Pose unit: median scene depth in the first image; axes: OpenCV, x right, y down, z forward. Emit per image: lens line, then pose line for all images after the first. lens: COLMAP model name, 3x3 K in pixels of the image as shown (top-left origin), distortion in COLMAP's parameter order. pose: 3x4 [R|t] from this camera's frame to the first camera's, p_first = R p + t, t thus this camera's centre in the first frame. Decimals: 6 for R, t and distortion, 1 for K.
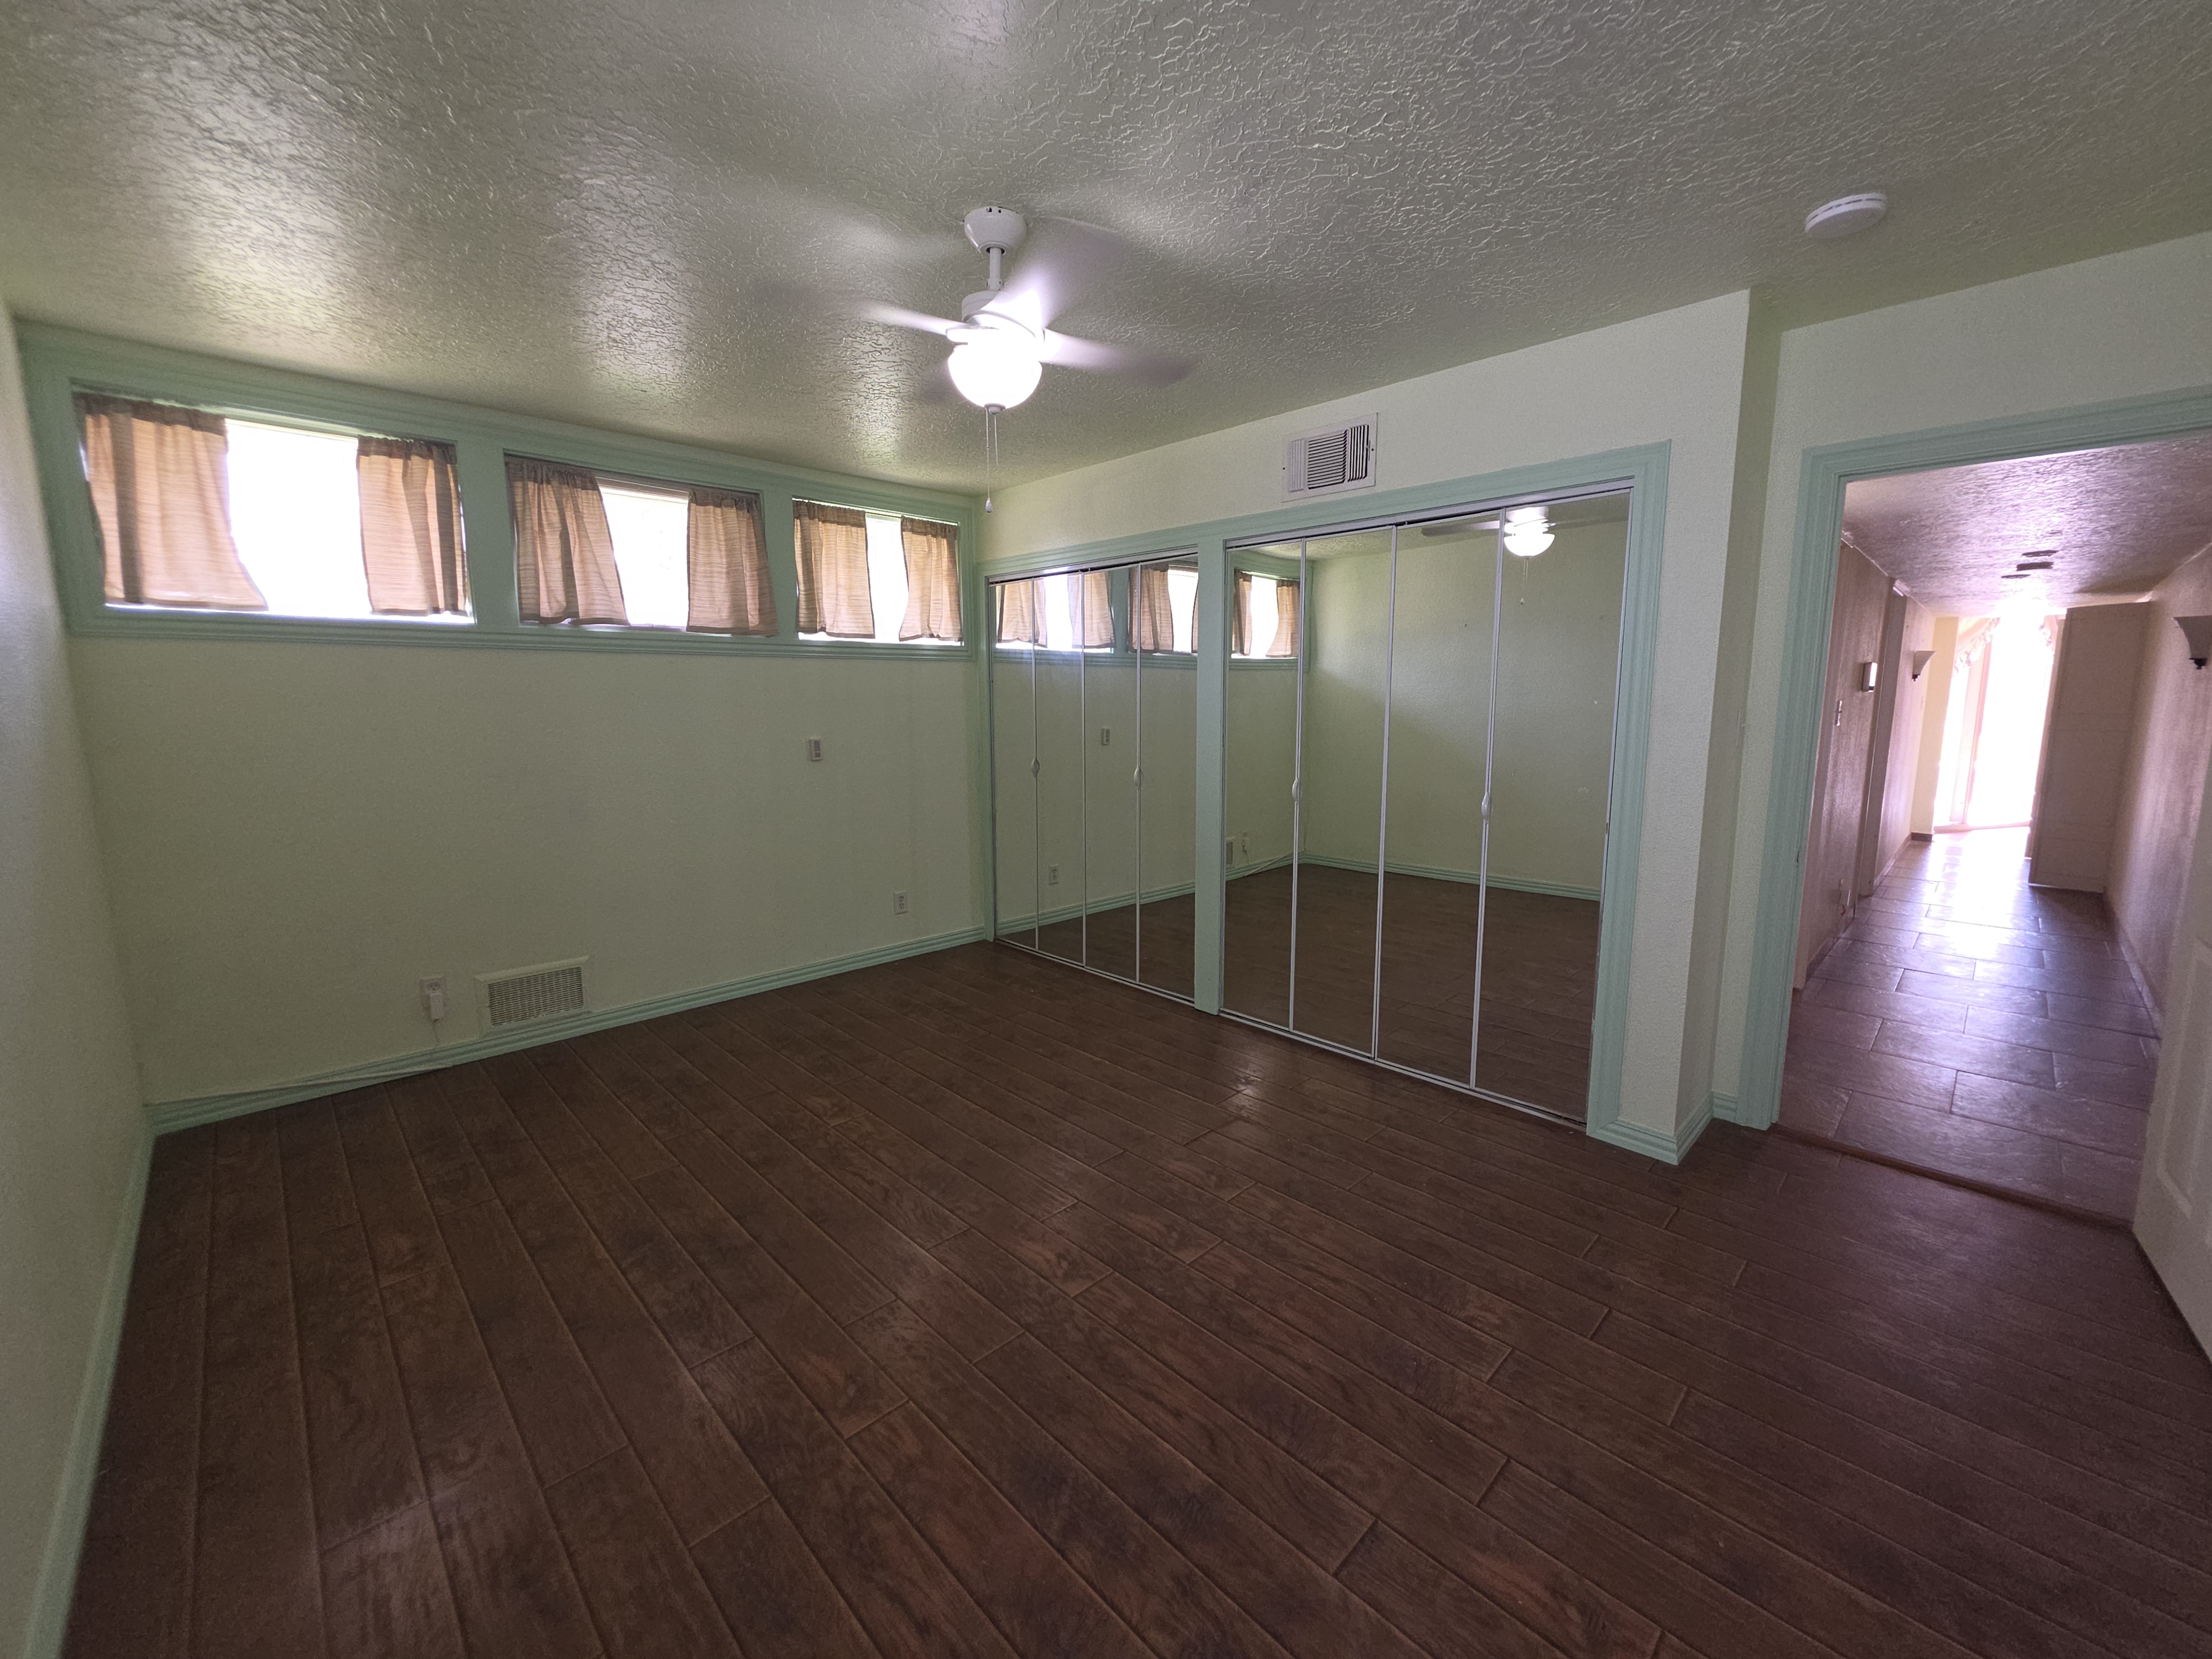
lens RADIAL K [[891.6, 0, 1099.4], [0, 891.6, 823.0], [0, 0, 1]] dist [-0.003556, 0.001187]
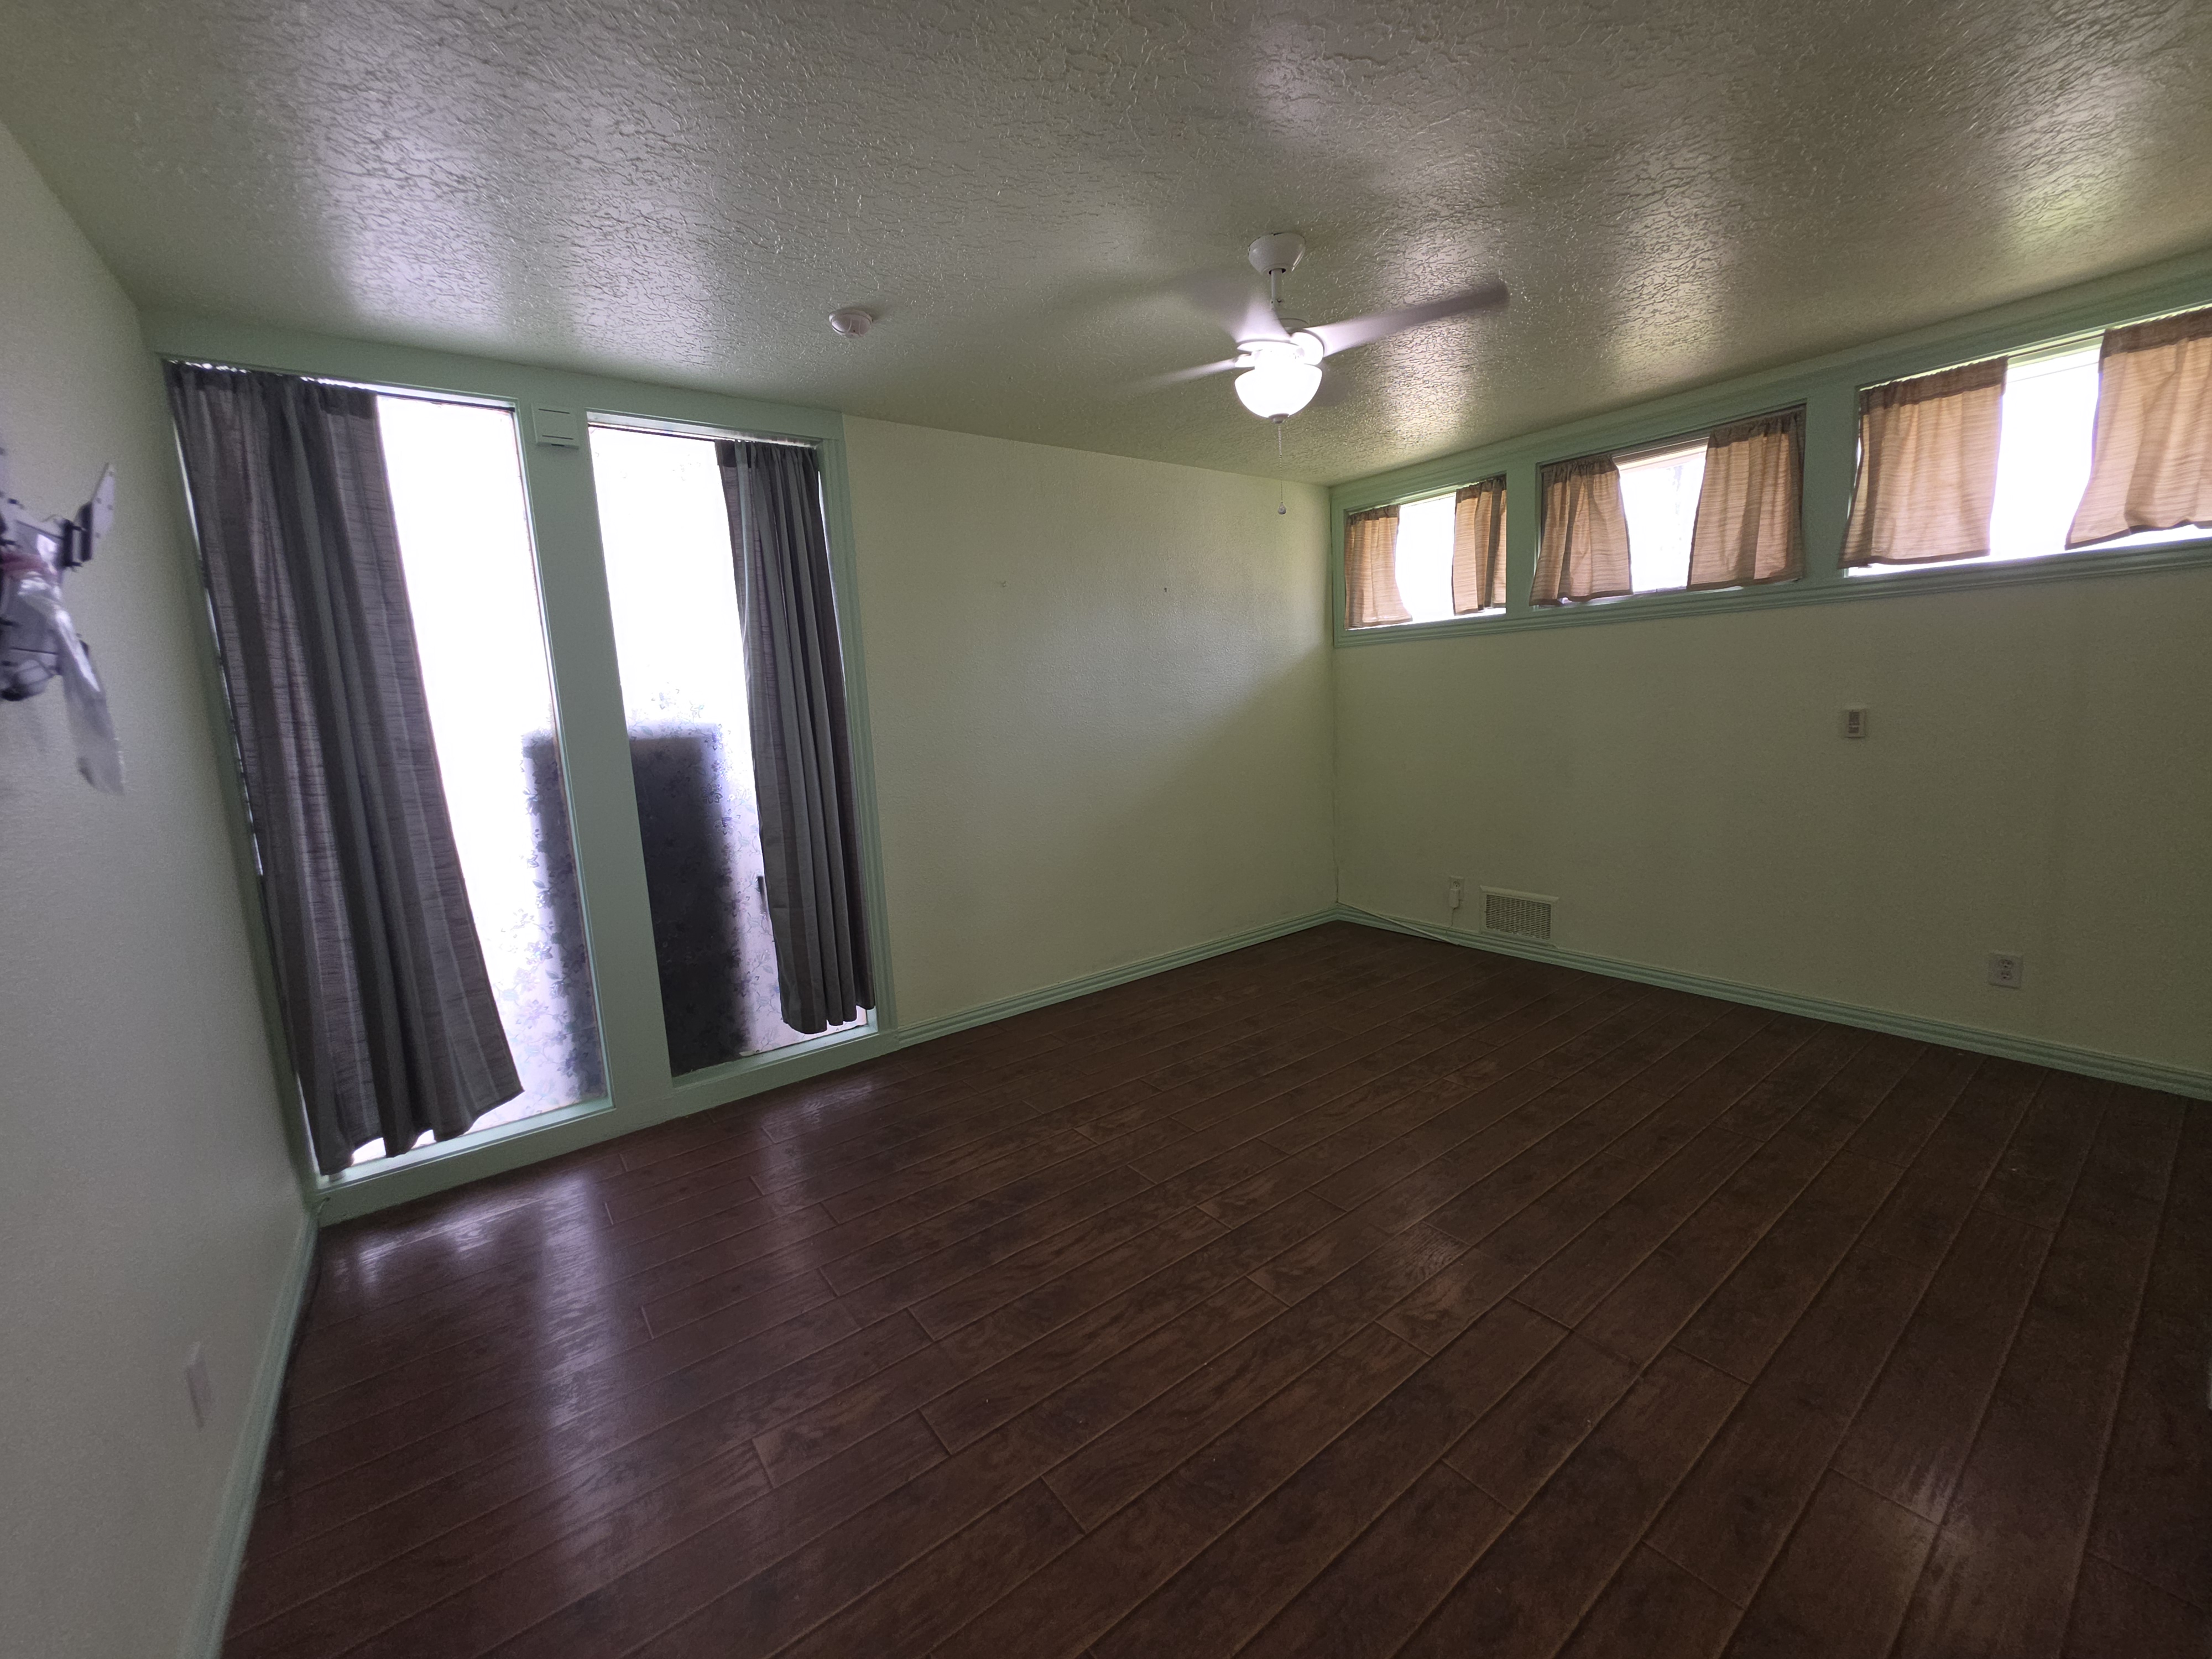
lens RADIAL K [[891.6, 0, 1094.6], [0, 891.6, 815.5], [0, 0, 1]] dist [-0.003556, 0.001187]
pose [[-0.137434, 0.142113, -0.980263, 0.632127], [-0.085822, 0.984224, 0.154719, -0.081660], [0.986786, 0.105392, -0.123070, 0.576799]]
